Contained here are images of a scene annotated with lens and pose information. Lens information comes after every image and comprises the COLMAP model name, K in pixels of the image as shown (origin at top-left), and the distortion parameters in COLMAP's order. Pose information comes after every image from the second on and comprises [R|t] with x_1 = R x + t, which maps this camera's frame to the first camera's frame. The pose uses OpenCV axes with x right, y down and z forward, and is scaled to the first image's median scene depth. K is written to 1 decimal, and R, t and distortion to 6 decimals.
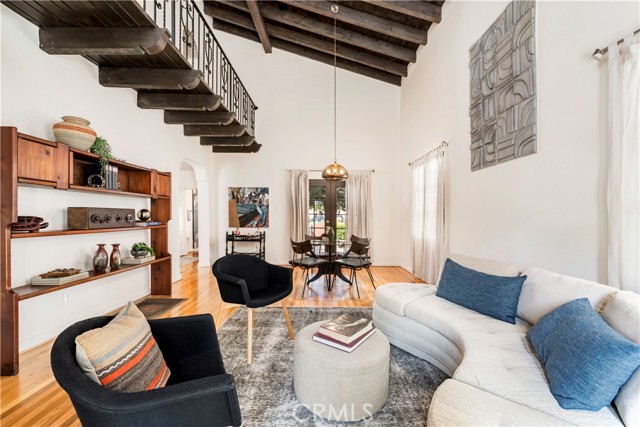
lens RADIAL K [[267.2, 0, 320.0], [0, 267.2, 213.5], [0, 0, 1]] dist [-0.000068, -0.000180]
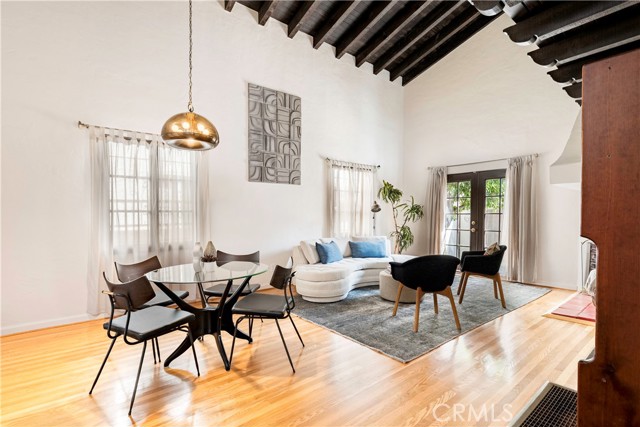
lens RADIAL K [[301.1, 0, 317.1], [0, 301.1, 214.5], [0, 0, 1]] dist [-0.000369, -0.000017]
pose [[-0.621325, 0.000755, 0.783553, -0.740457], [-0.000452, 0.999999, -0.001322, -0.000971], [-0.783553, -0.001175, -0.621324, 1.629227]]
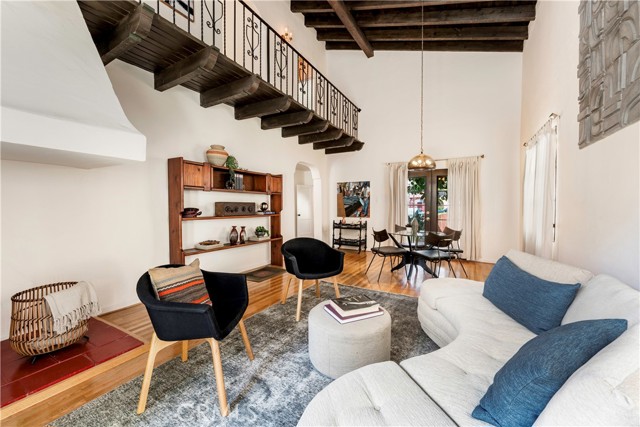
lens RADIAL K [[252.0, 0, 323.2], [0, 252.0, 209.2], [0, 0, 1]] dist [-0.000998, -0.000180]
pose [[0.872823, 0.001782, -0.488034, 0.276107], [0.007175, 0.999838, 0.016482, -0.001150], [0.487984, -0.017887, 0.872669, 0.001731]]
